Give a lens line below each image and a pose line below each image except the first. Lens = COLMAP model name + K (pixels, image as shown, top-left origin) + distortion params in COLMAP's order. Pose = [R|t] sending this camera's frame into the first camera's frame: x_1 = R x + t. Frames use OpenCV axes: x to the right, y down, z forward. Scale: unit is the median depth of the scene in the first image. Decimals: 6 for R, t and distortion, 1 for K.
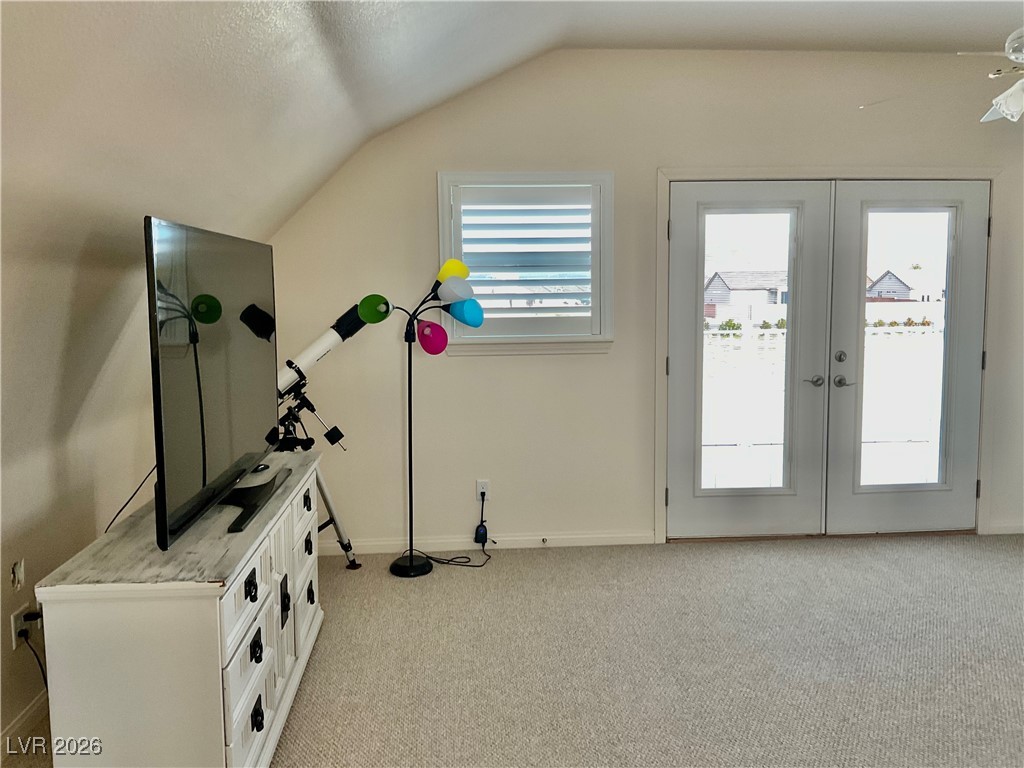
lens RADIAL K [[857.0, 0, 512.0], [0, 857.0, 384.0], [0, 0, 1]] dist [0.140271, -0.297762]
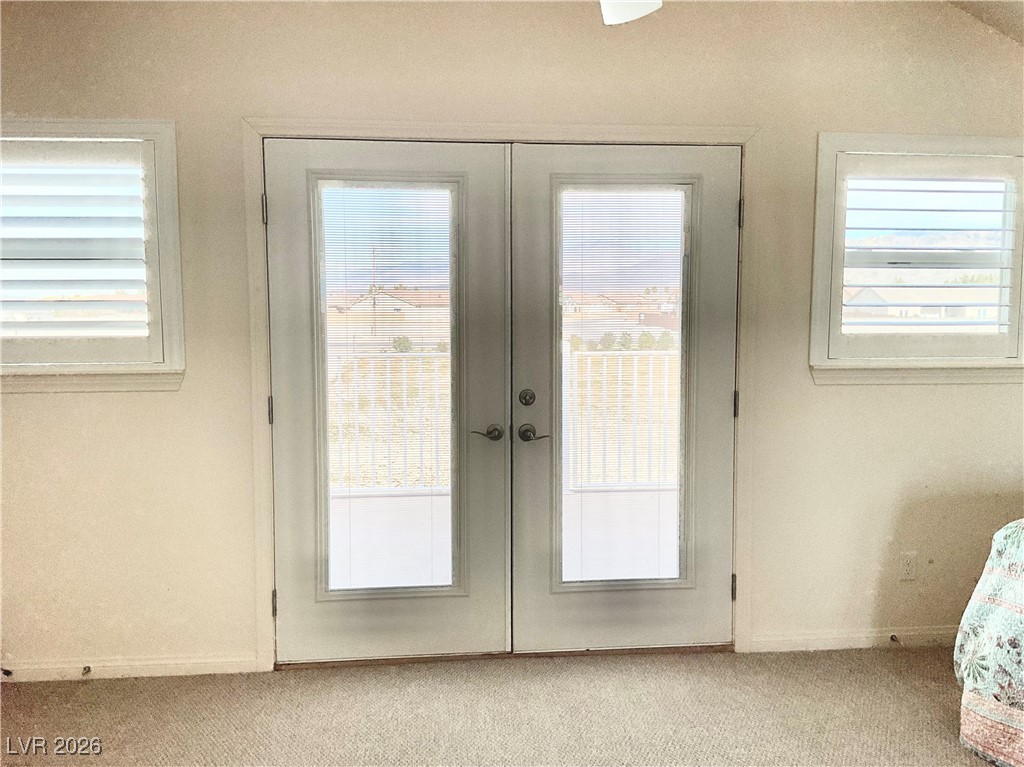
lens RADIAL K [[894.2, 0, 512.0], [0, 894.2, 383.5], [0, 0, 1]] dist [0.065103, -0.103387]
pose [[0.999512, 0.006948, 0.030466, 0.346664], [-0.006381, 0.999806, -0.018660, -0.029570], [-0.030590, 0.018456, 0.999362, 0.286769]]
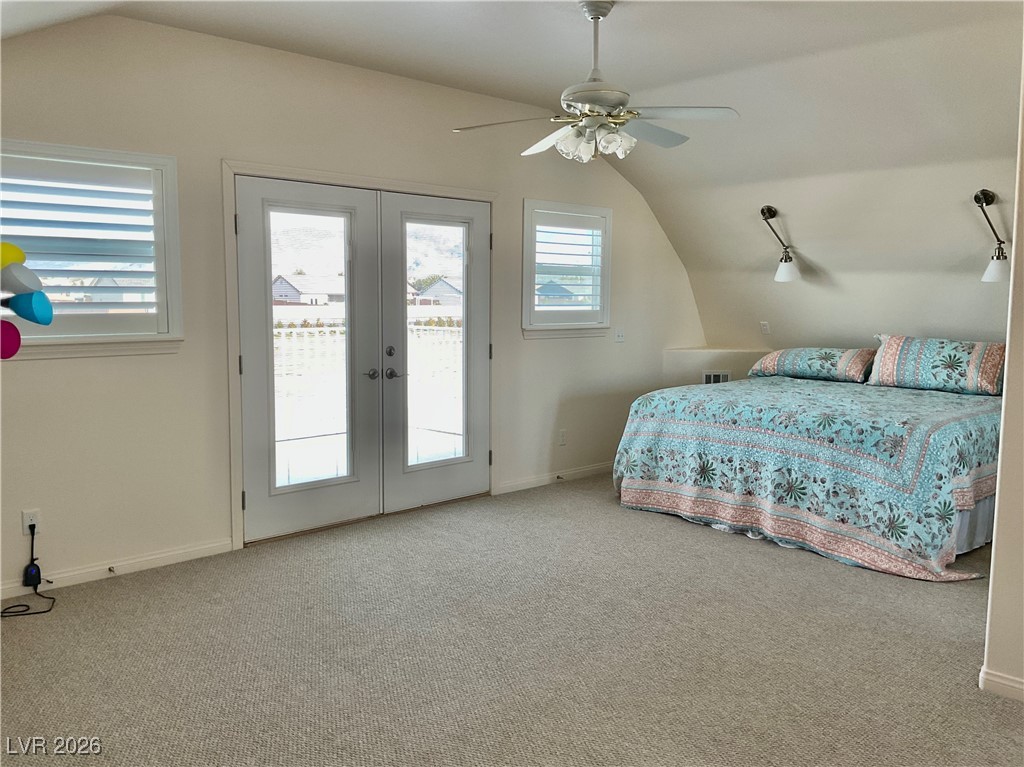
lens RADIAL K [[857.0, 0, 512.0], [0, 857.0, 383.5], [0, 0, 1]] dist [0.140271, -0.297762]
pose [[0.773116, -0.050107, 0.632282, -0.198508], [0.052240, 0.998518, 0.015255, 0.000998], [-0.632109, 0.021237, 0.774588, 0.053160]]
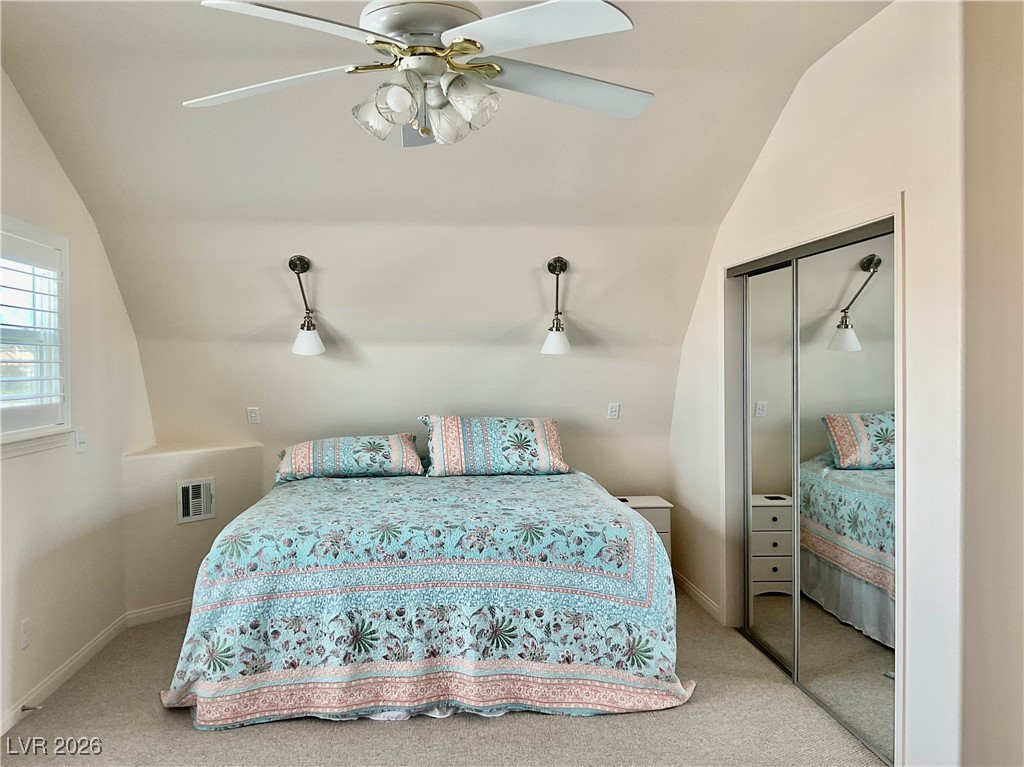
lens RADIAL K [[857.0, 0, 512.0], [0, 857.0, 383.5], [0, 0, 1]] dist [0.140271, -0.297762]
pose [[-0.023893, -0.011974, 0.999643, -0.054595], [0.117226, 0.992997, 0.014696, -0.067790], [-0.992818, 0.117535, -0.022322, 0.615944]]
